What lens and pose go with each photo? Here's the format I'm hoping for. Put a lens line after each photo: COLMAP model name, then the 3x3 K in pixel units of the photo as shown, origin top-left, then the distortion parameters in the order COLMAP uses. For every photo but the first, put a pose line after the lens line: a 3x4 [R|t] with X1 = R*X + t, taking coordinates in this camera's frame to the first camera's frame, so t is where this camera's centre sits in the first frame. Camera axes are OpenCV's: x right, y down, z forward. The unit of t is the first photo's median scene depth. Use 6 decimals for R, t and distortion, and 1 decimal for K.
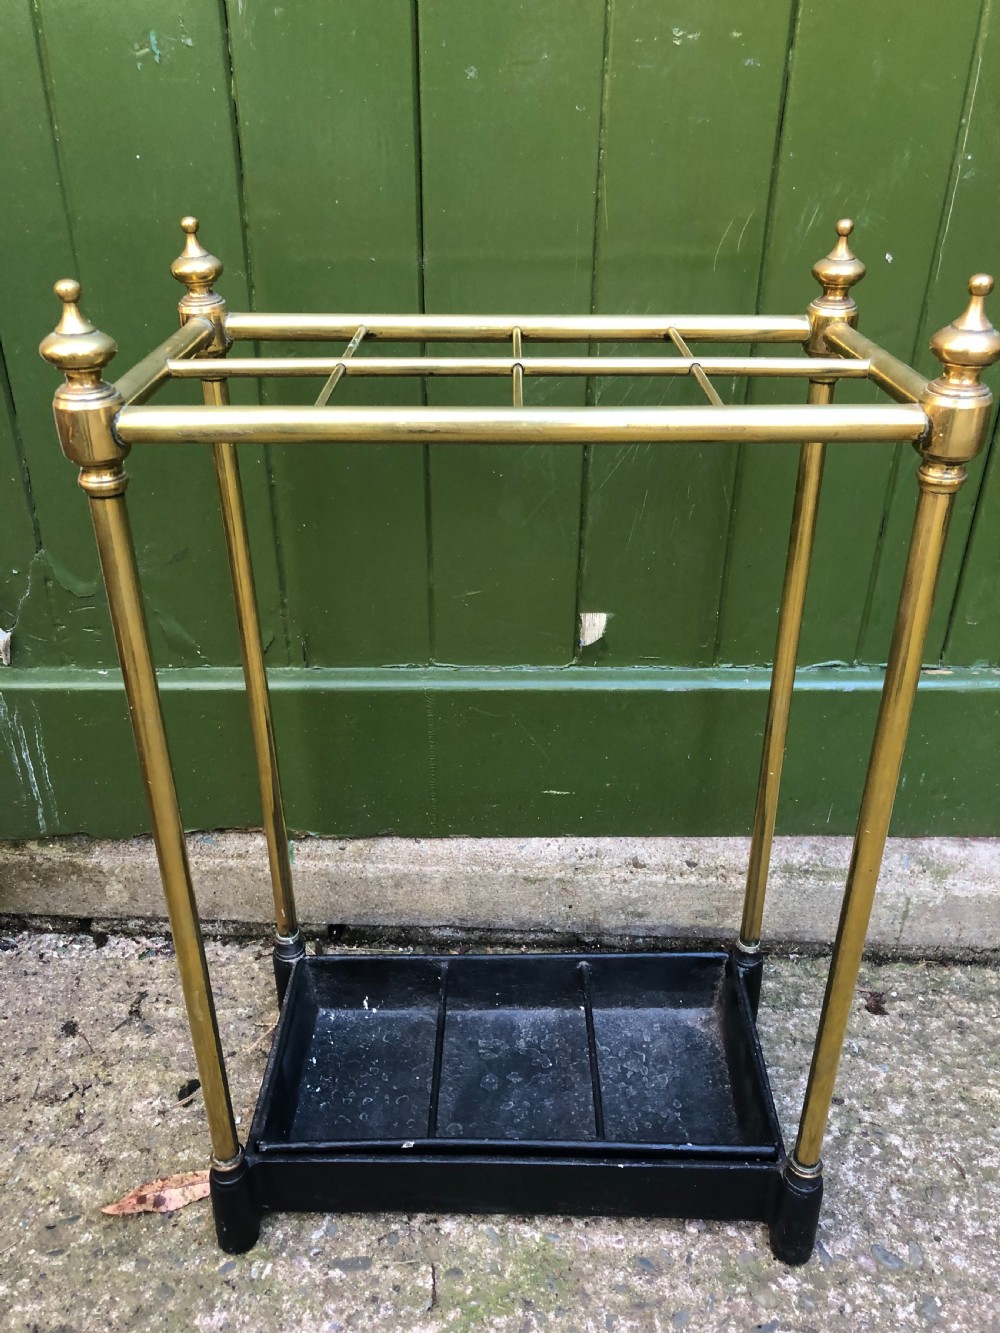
lens RADIAL K [[1094.3, 0, 501.3], [0, 1094.3, 663.8], [0, 0, 1]] dist [0.006193, 0.011593]
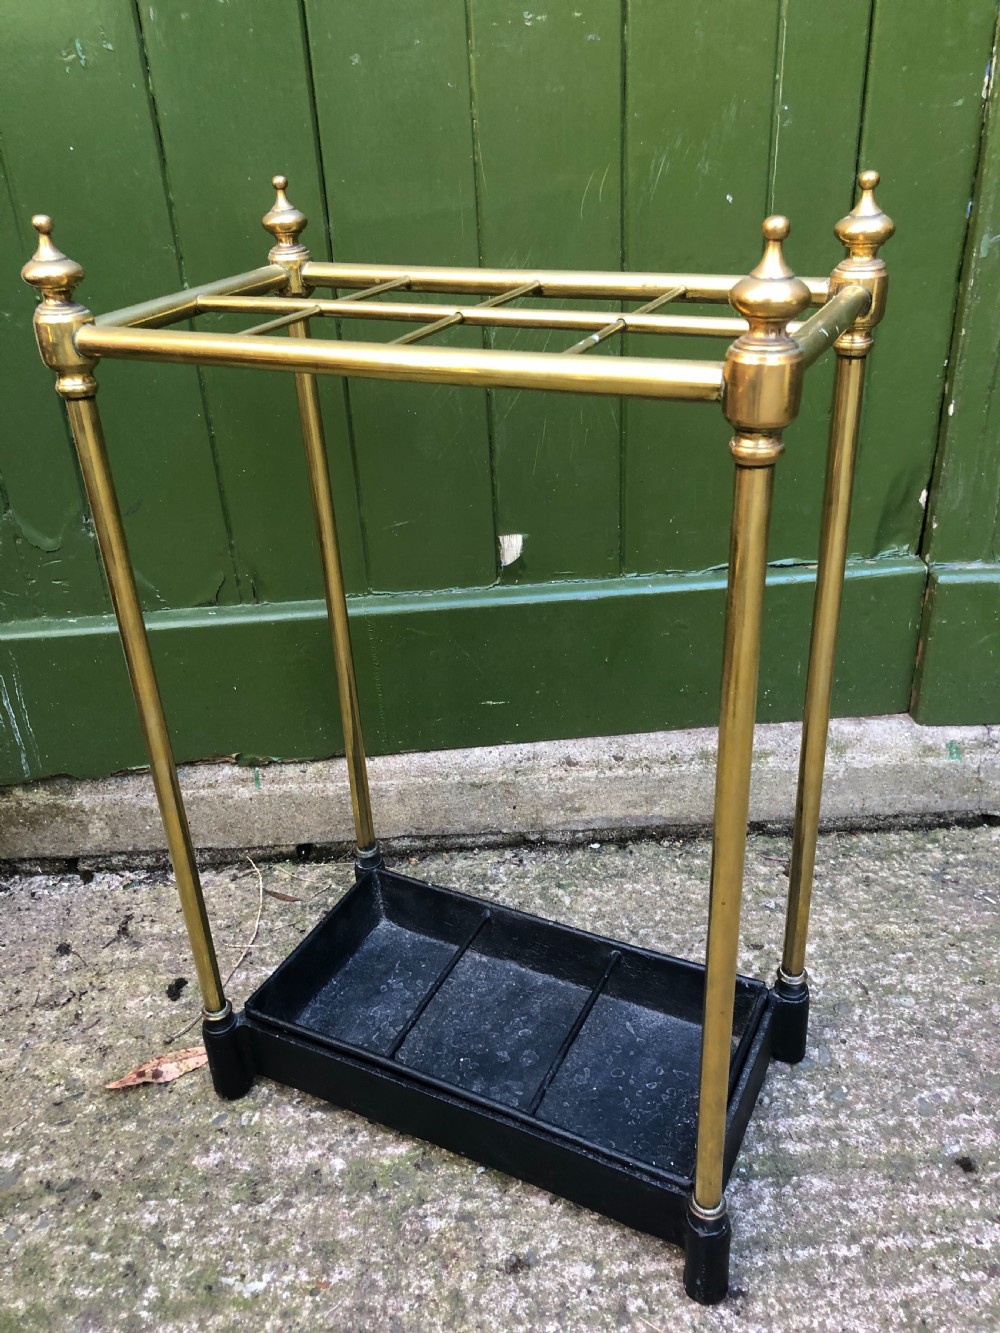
lens RADIAL K [[1094.3, 0, 514.0], [0, 1094.3, 654.1], [0, 0, 1]] dist [0.006193, 0.011593]
pose [[0.996439, -0.076921, 0.034530, 0.041423], [0.077911, 0.996559, -0.028289, 0.111720], [-0.032235, 0.030879, 0.999003, -0.123594]]
